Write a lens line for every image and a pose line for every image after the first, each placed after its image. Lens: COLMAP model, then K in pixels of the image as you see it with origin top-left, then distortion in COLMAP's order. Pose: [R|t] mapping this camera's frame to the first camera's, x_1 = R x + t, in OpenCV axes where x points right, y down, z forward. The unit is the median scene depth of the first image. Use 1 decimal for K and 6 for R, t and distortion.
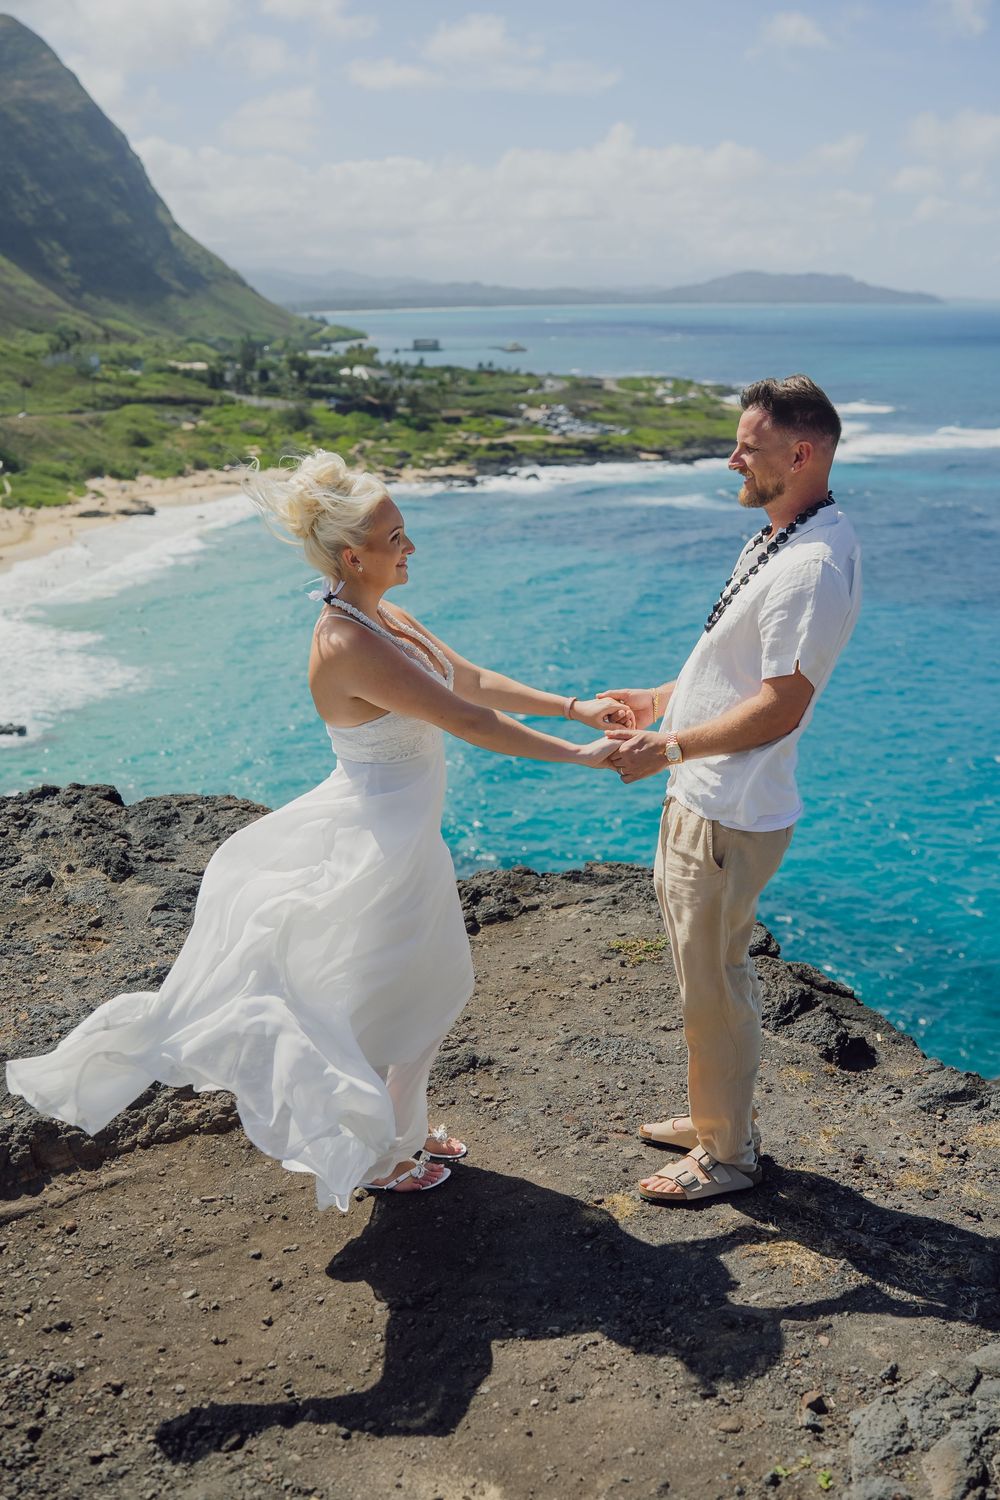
lens RADIAL K [[1794.9, 0, 524.4], [0, 1794.9, 777.1], [0, 0, 1]] dist [-0.070894, 0.039665]
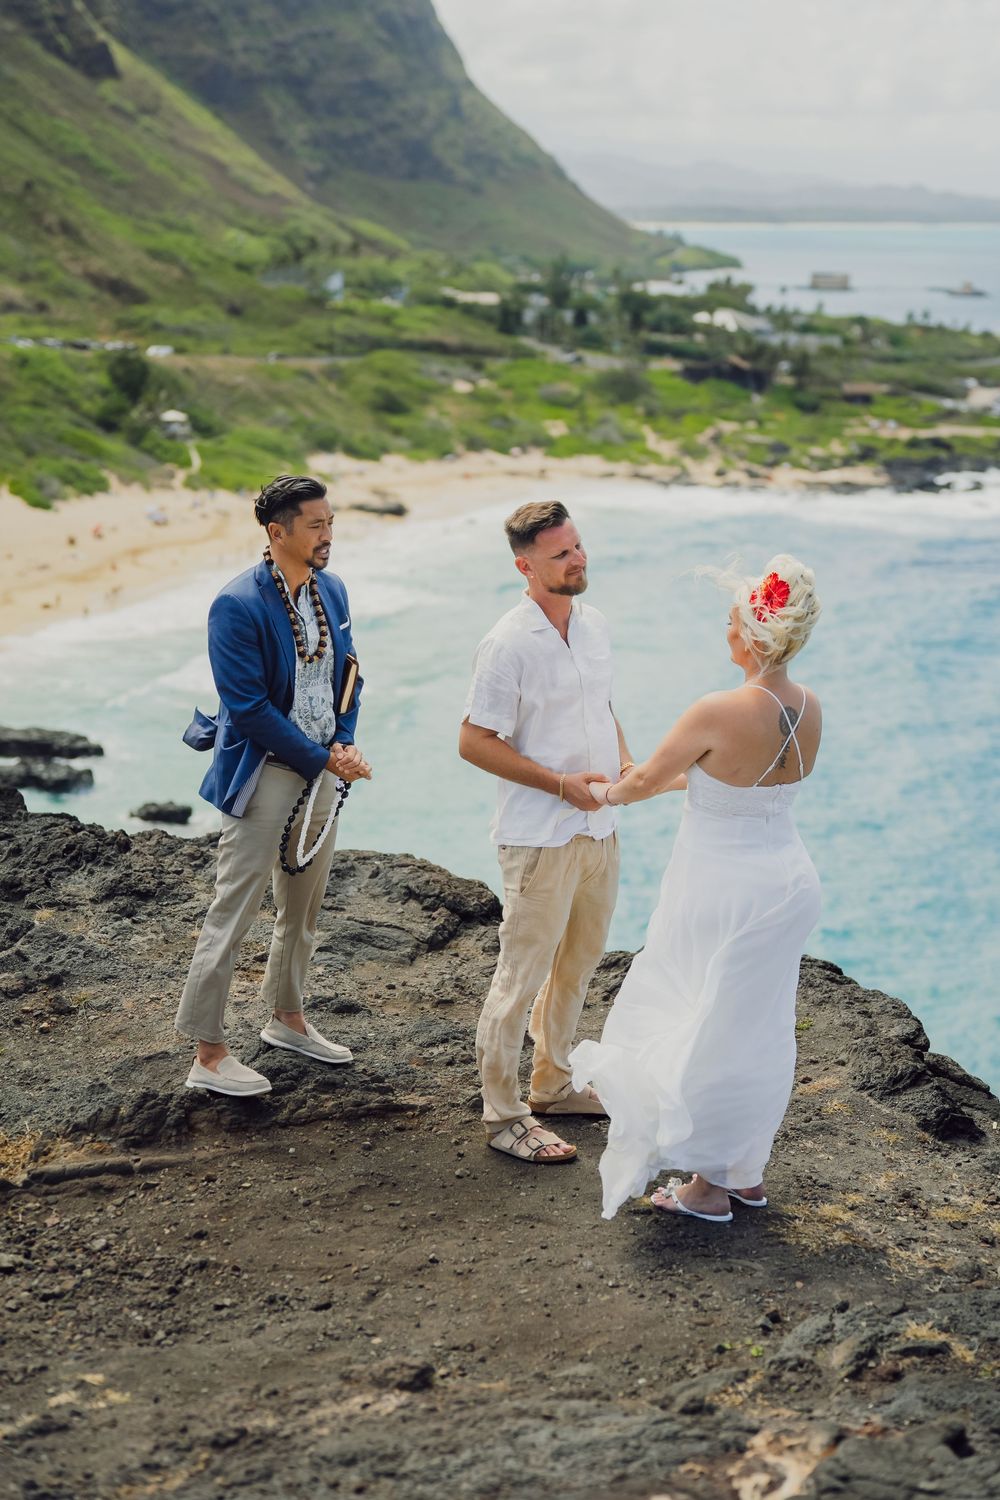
lens RADIAL K [[2707.2, 0, 500.0], [0, 2707.2, 750.0], [0, 0, 1]] dist [0.174555, 0.057002]
pose [[0.984325, 0.073844, -0.160159, 0.181003], [-0.084273, 0.994675, -0.059325, 0.057909], [0.154925, 0.071892, 0.985307, -0.695732]]
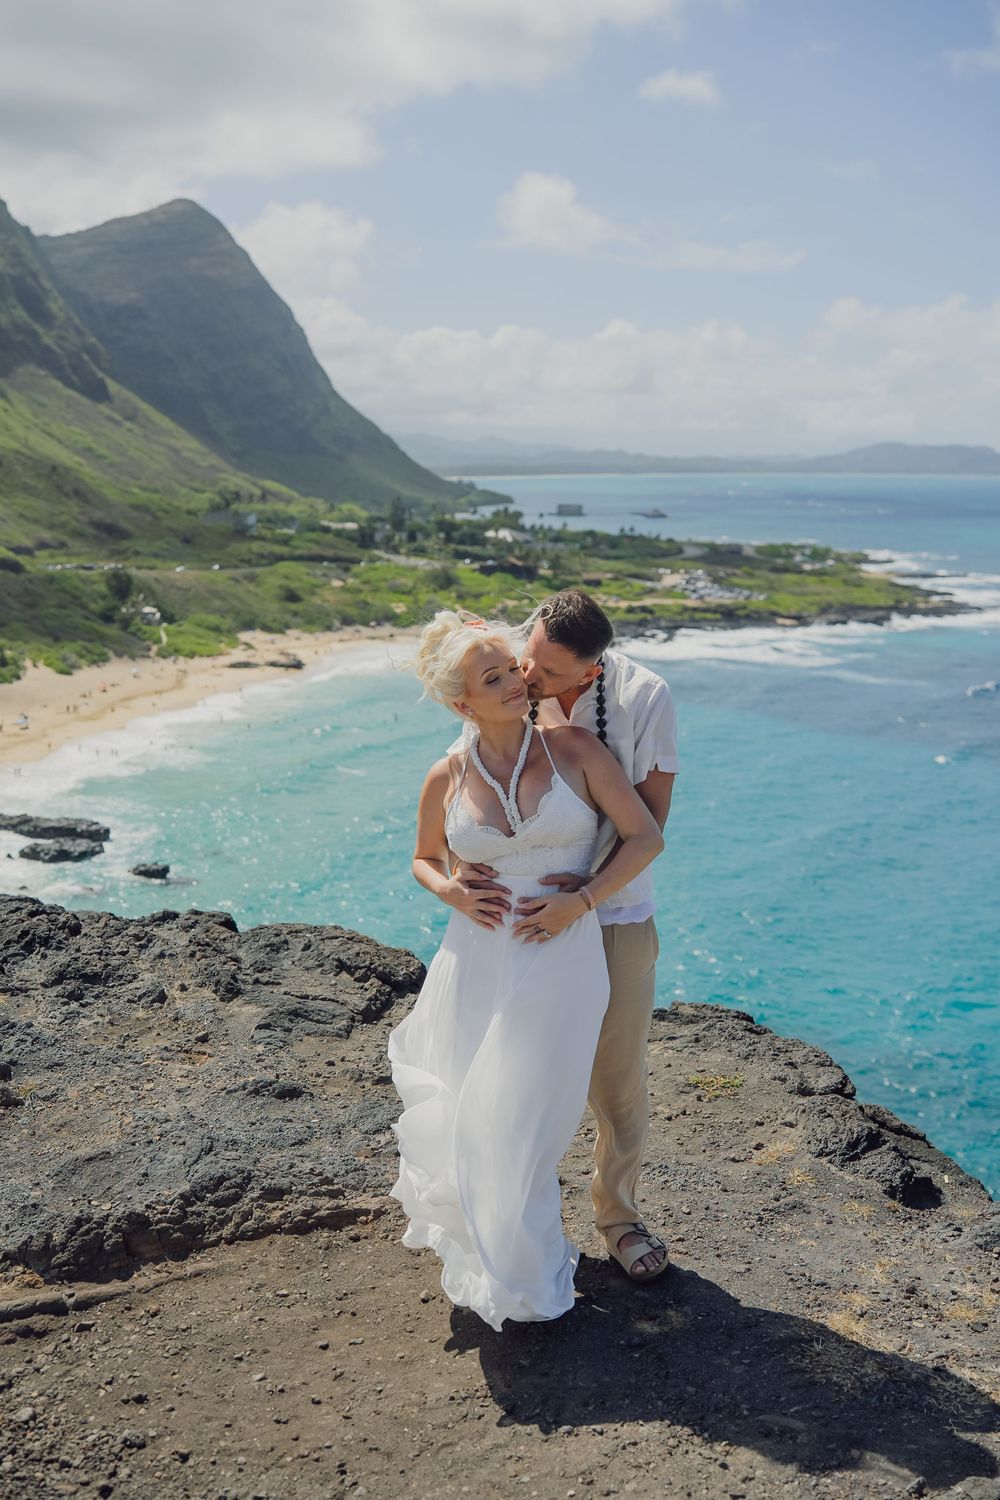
lens RADIAL K [[1775.1, 0, 497.0], [0, 1775.1, 746.7], [0, 0, 1]] dist [-0.128685, 0.097145]
pose [[0.995493, 0.026353, -0.091098, 0.033477], [-0.035704, 0.994082, -0.102593, 0.014181], [0.087855, 0.105383, 0.990543, -0.053429]]
